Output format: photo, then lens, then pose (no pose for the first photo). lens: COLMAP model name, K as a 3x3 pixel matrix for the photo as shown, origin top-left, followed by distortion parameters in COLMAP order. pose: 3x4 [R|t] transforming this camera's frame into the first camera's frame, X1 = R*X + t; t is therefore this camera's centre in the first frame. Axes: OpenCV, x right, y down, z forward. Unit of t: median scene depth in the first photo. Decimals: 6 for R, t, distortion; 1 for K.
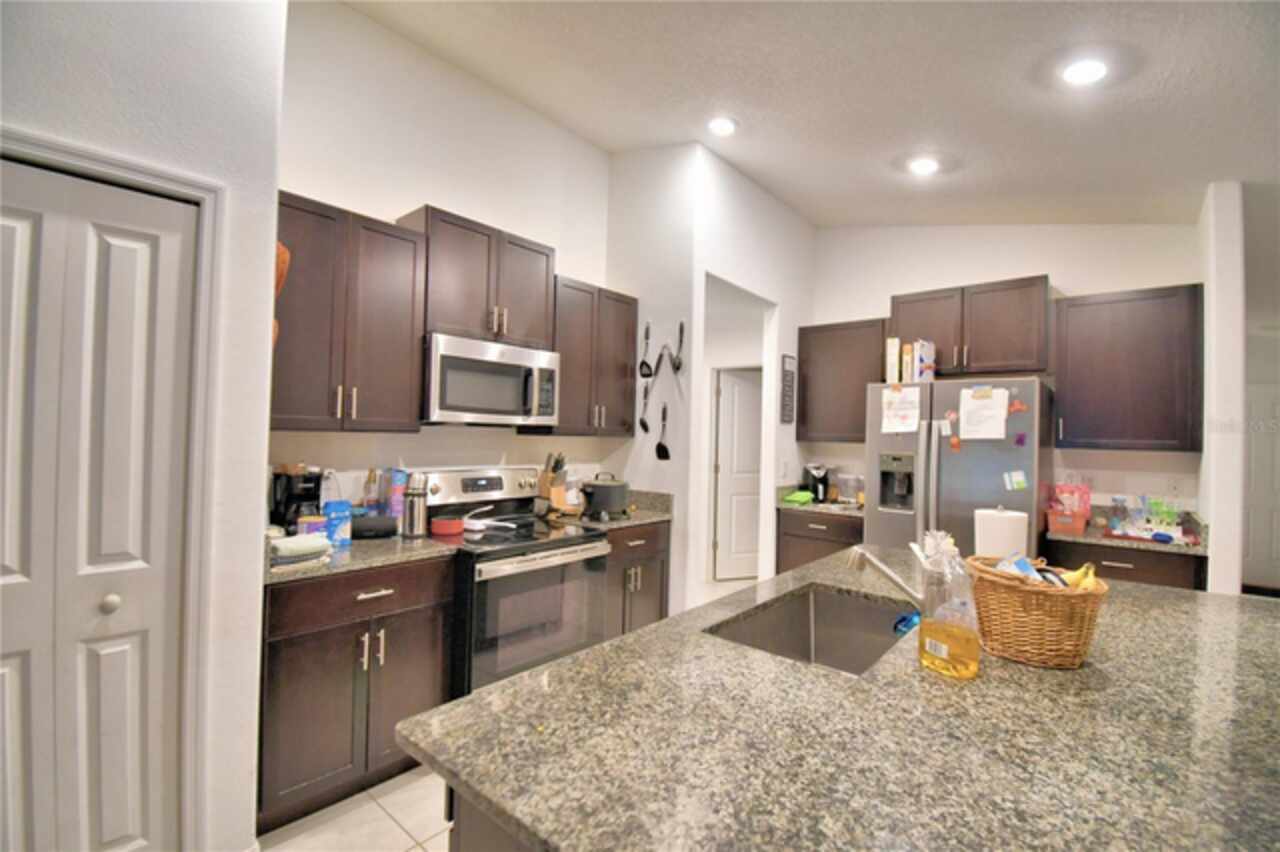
lens RADIAL K [[563.8, 0, 639.2], [0, 563.8, 425.8], [0, 0, 1]] dist [0.010962, -0.016420]
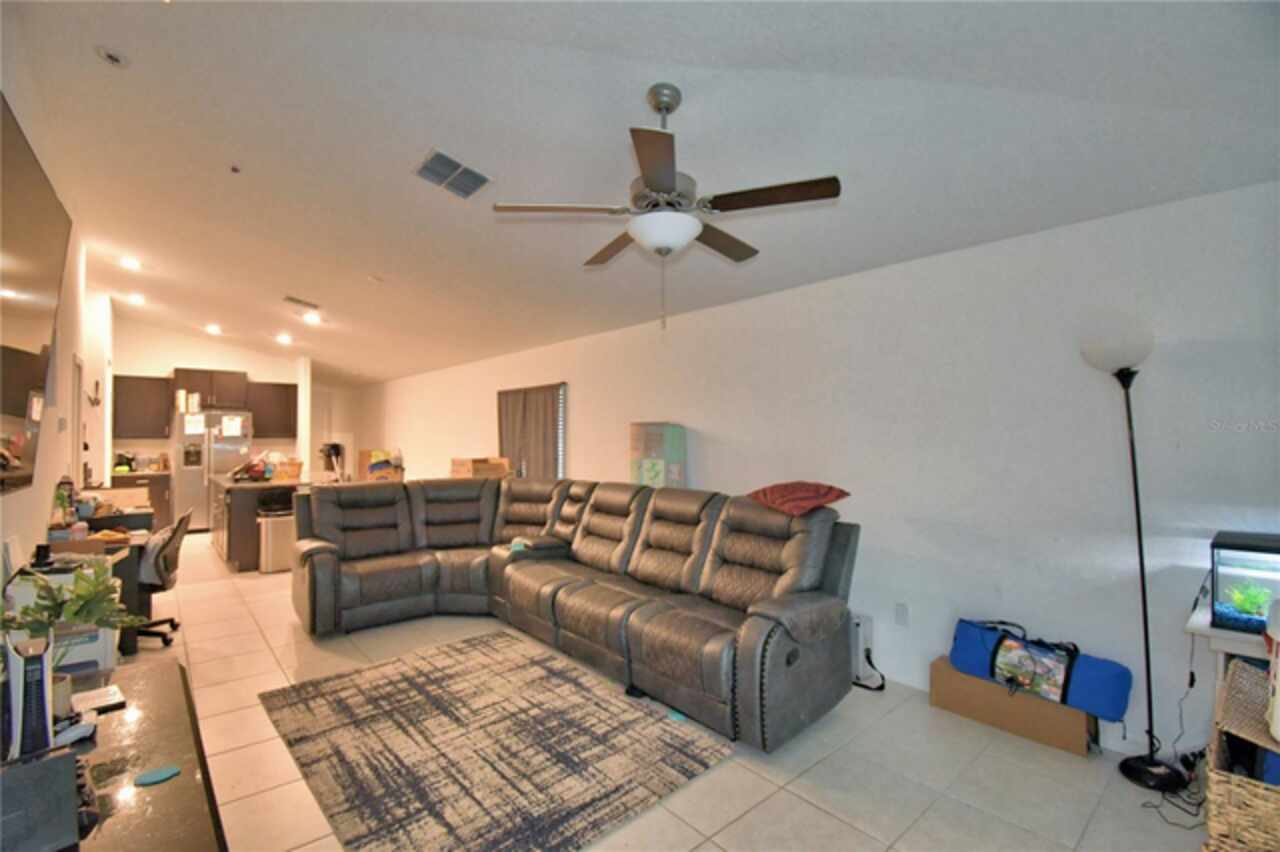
lens RADIAL K [[563.8, 0, 640.0], [0, 563.8, 424.4], [0, 0, 1]] dist [0.010962, -0.016420]
pose [[0.135669, -0.007310, 0.990727, -1.644813], [-0.010859, 0.999902, 0.008865, -0.069541], [-0.990695, -0.011961, 0.135576, -1.175391]]
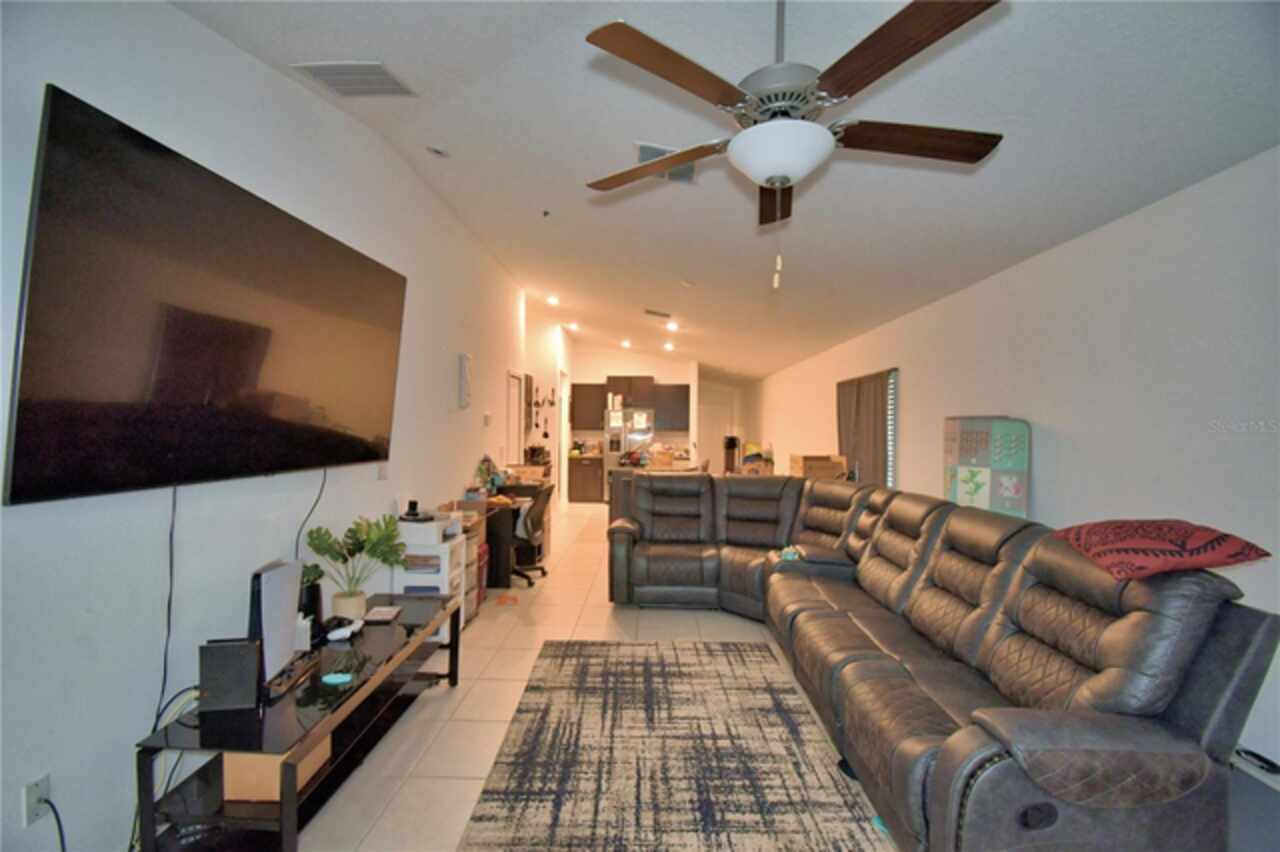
lens RADIAL K [[563.8, 0, 636.6], [0, 563.8, 423.1], [0, 0, 1]] dist [0.010962, -0.016420]
pose [[0.774671, -0.011979, 0.632251, -1.379284], [-0.000977, 0.999797, 0.020140, -0.069666], [-0.632364, -0.016219, 0.774502, -1.420430]]
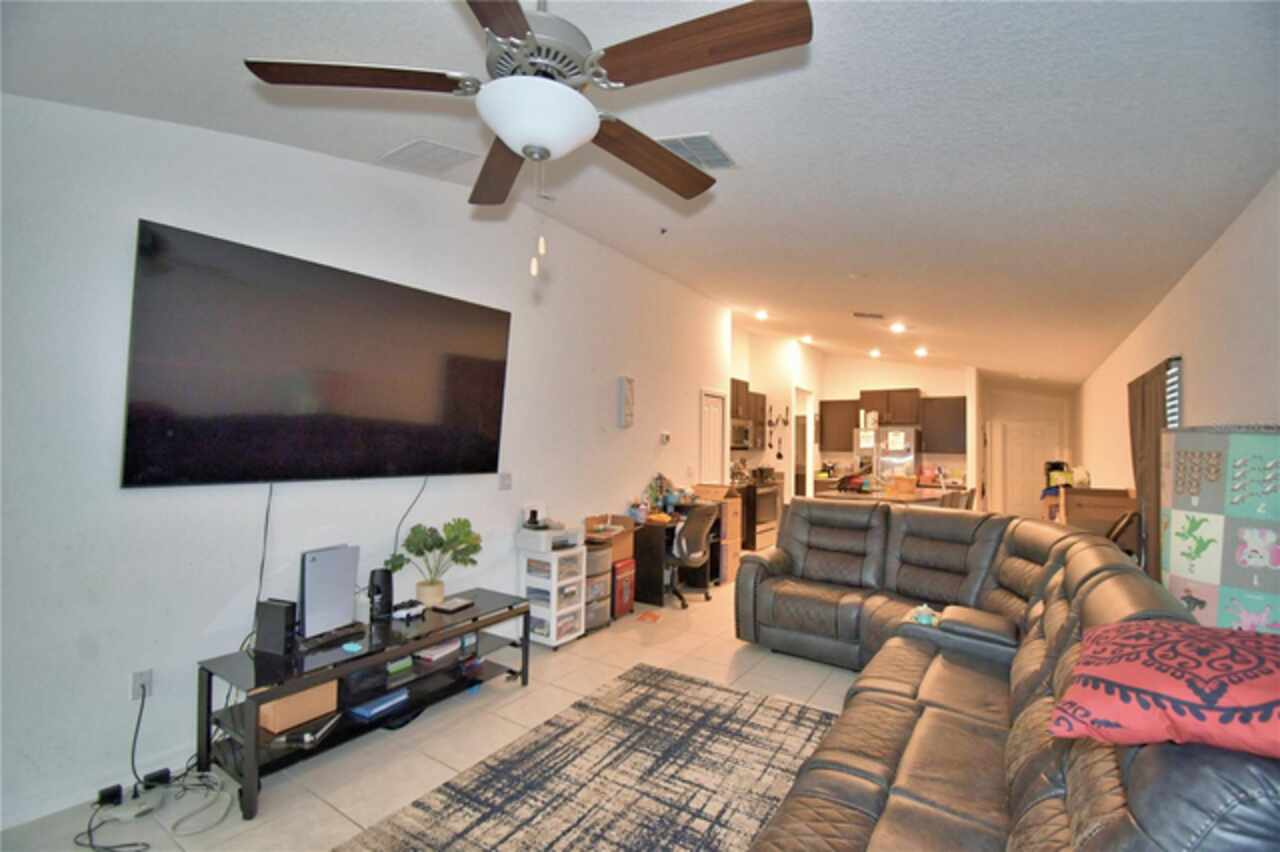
lens RADIAL K [[563.8, 0, 635.9], [0, 563.8, 422.8], [0, 0, 1]] dist [0.010962, -0.016420]
pose [[0.993269, -0.004417, 0.115743, -0.941496], [0.006923, 0.999750, -0.021259, -0.057278], [-0.115620, 0.021917, 0.993052, -1.541118]]
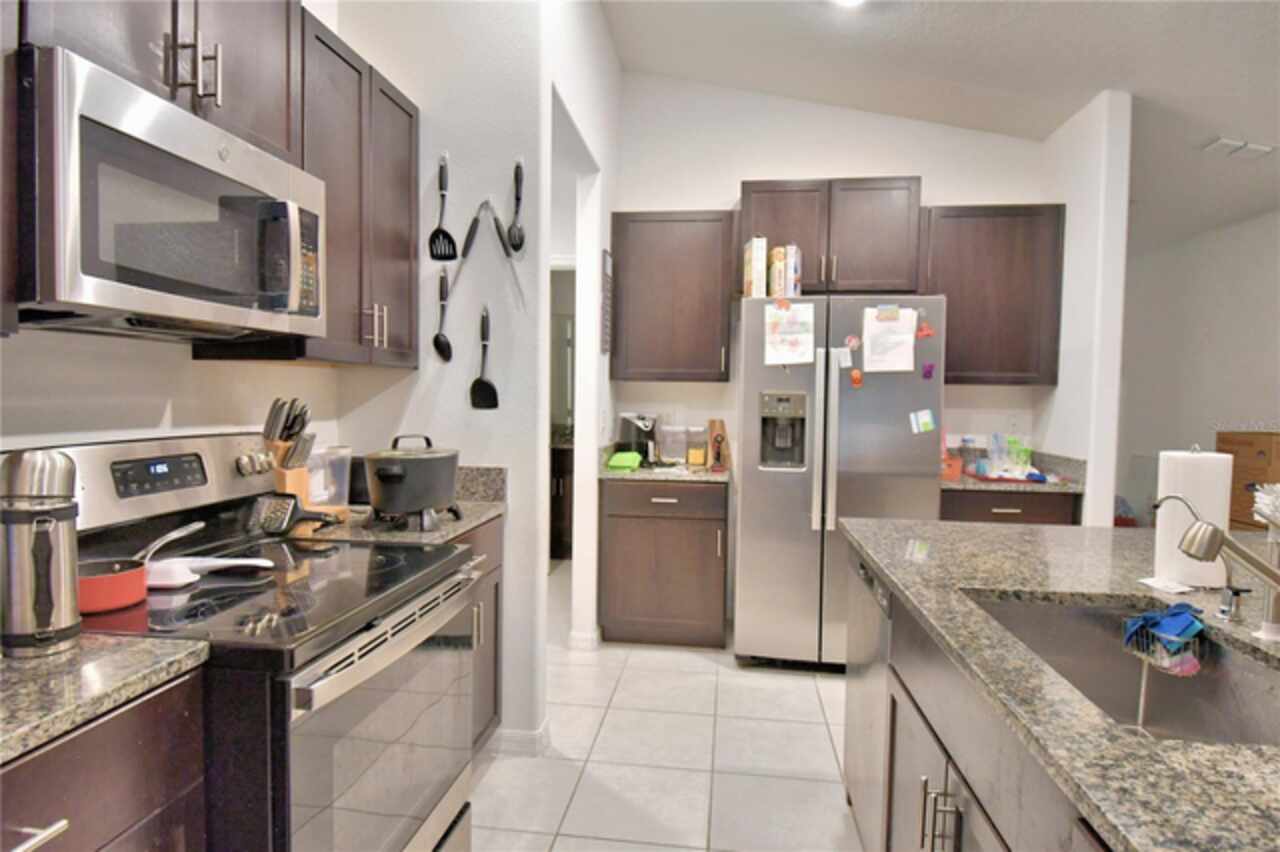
lens RADIAL K [[725.2, 0, 631.9], [0, 725.2, 428.0], [0, 0, 1]] dist [0.000927, 0.000077]
pose [[0.833615, -0.038382, 0.551010, -0.245154], [-0.001991, 0.997367, 0.072486, 0.027436], [-0.552342, -0.061523, 0.831344, 0.322861]]
